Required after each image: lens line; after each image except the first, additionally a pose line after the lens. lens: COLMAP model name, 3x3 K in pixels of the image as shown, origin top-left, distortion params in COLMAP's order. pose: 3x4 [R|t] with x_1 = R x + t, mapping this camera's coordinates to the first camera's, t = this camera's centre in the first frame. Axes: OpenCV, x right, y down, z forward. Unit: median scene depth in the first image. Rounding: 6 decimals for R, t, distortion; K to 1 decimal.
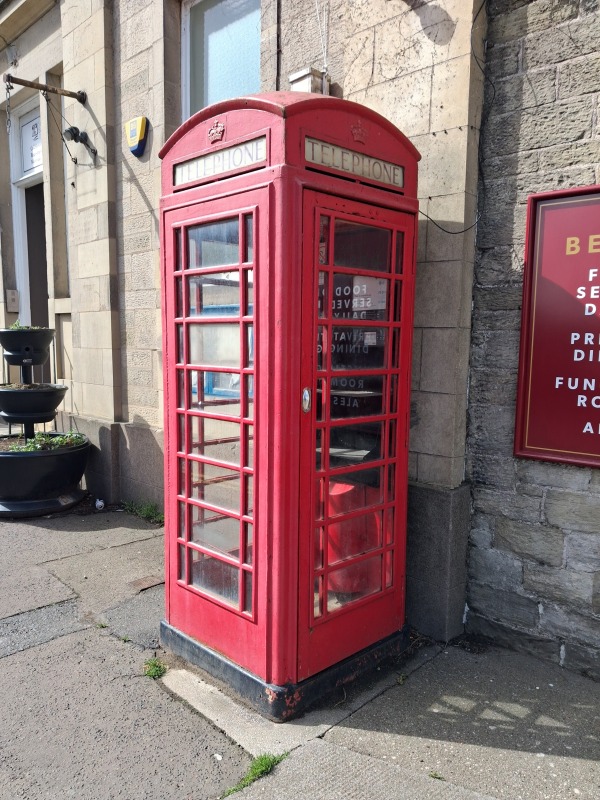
lens RADIAL K [[630.9, 0, 300.0], [0, 630.9, 400.0], [0, 0, 1]] dist [-0.036970, -0.003530]
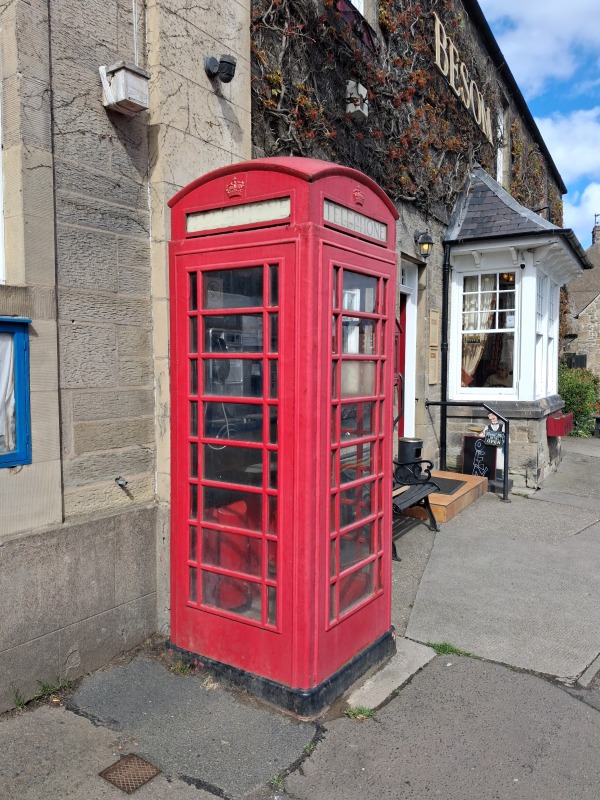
lens RADIAL K [[625.6, 0, 288.9], [0, 625.6, 396.8], [0, 0, 1]] dist [-0.046416, 0.042233]
pose [[-0.180881, -0.062662, 0.981507, -1.189771], [0.093197, 0.992386, 0.080532, -0.156031], [-0.979079, 0.106040, -0.173664, 1.287616]]
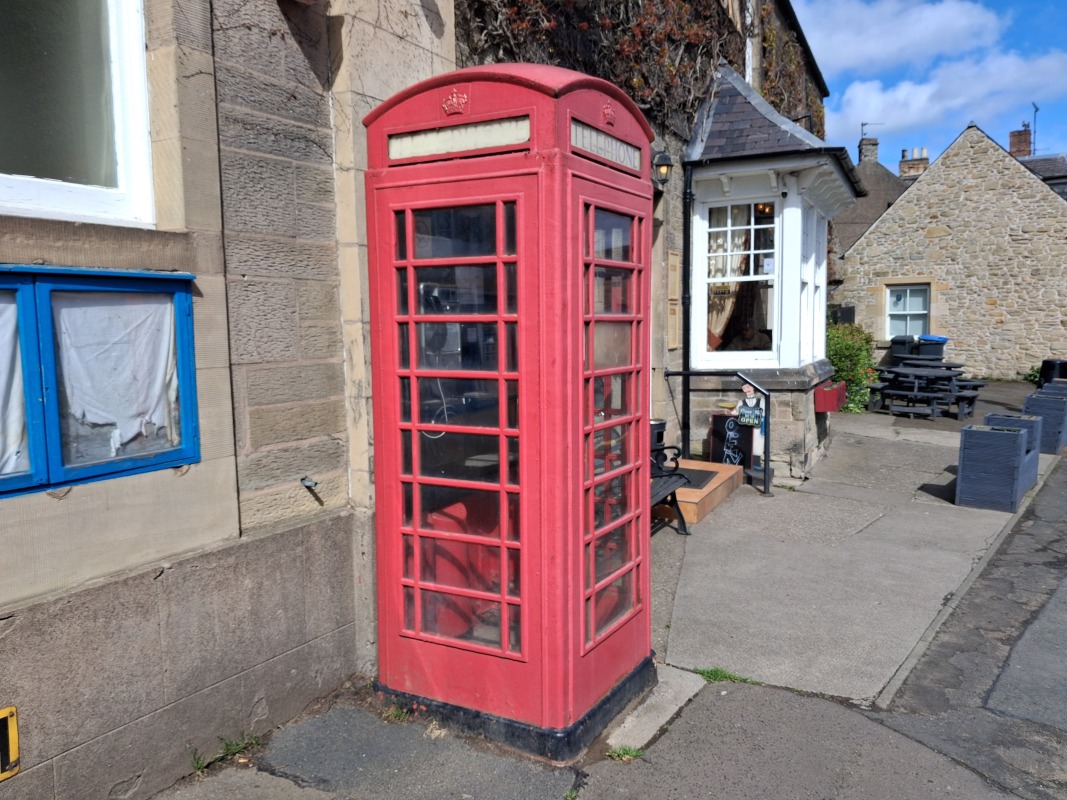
lens RADIAL K [[841.5, 0, 533.5], [0, 841.5, 400.0], [0, 0, 1]] dist [-0.036970, -0.003530]
pose [[-0.267089, -0.095517, 0.958926, -1.243605], [0.105486, 0.986198, 0.127615, -0.173445], [-0.957881, 0.135238, -0.253327, 1.390108]]
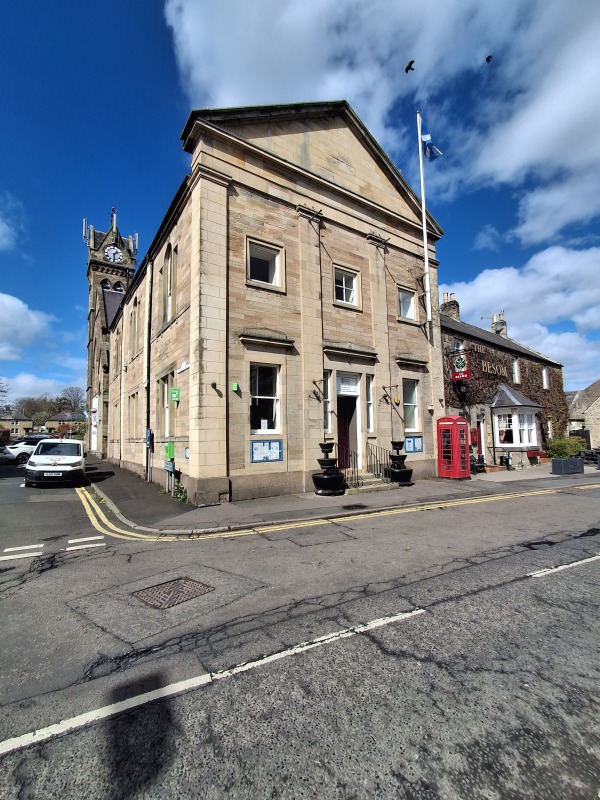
lens RADIAL K [[362.8, 0, 300.0], [0, 362.8, 400.0], [0, 0, 1]] dist [-0.000604, -0.000055]
pose [[0.188054, 0.076048, 0.979210, -5.737312], [0.112298, 0.988795, -0.098358, -0.435836], [-0.975718, 0.128460, 0.177407, 2.258156]]
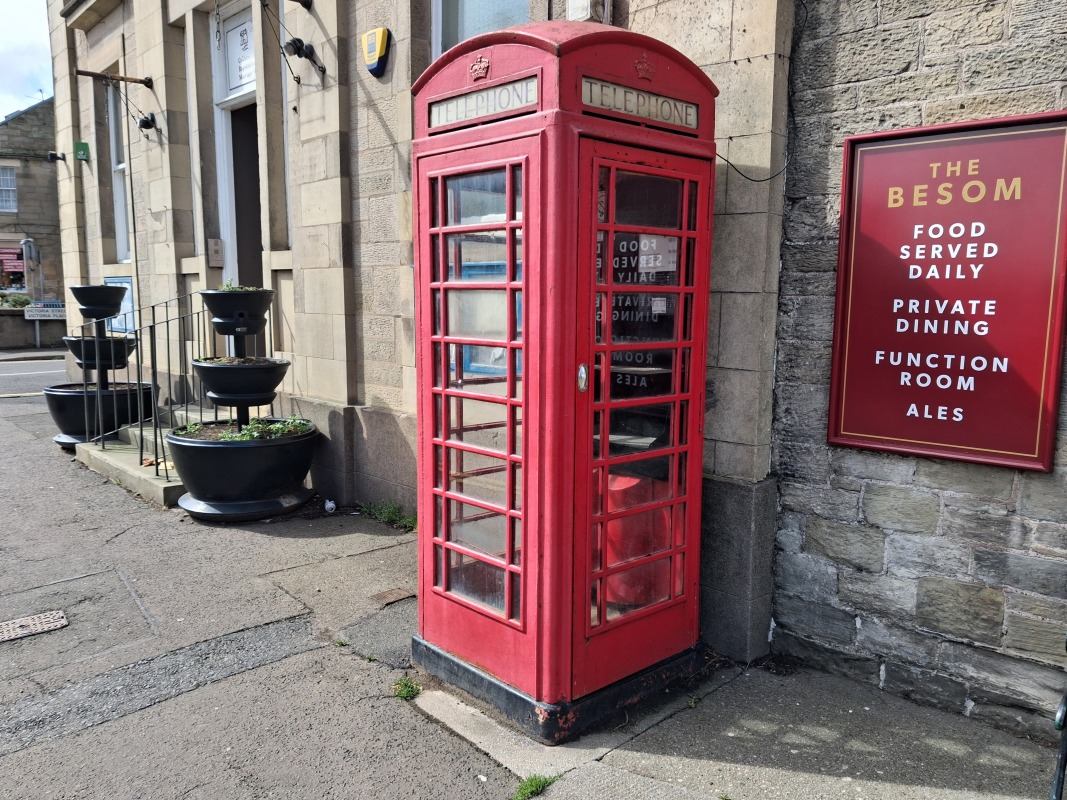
lens RADIAL K [[880.5, 0, 533.5], [0, 880.5, 400.0], [0, 0, 1]] dist [0.076207, -0.002938]
pose [[0.998669, 0.002507, -0.051521, 0.004785], [-0.001278, 0.999714, 0.023871, 0.001757], [0.051566, -0.023774, 0.998387, -0.215240]]
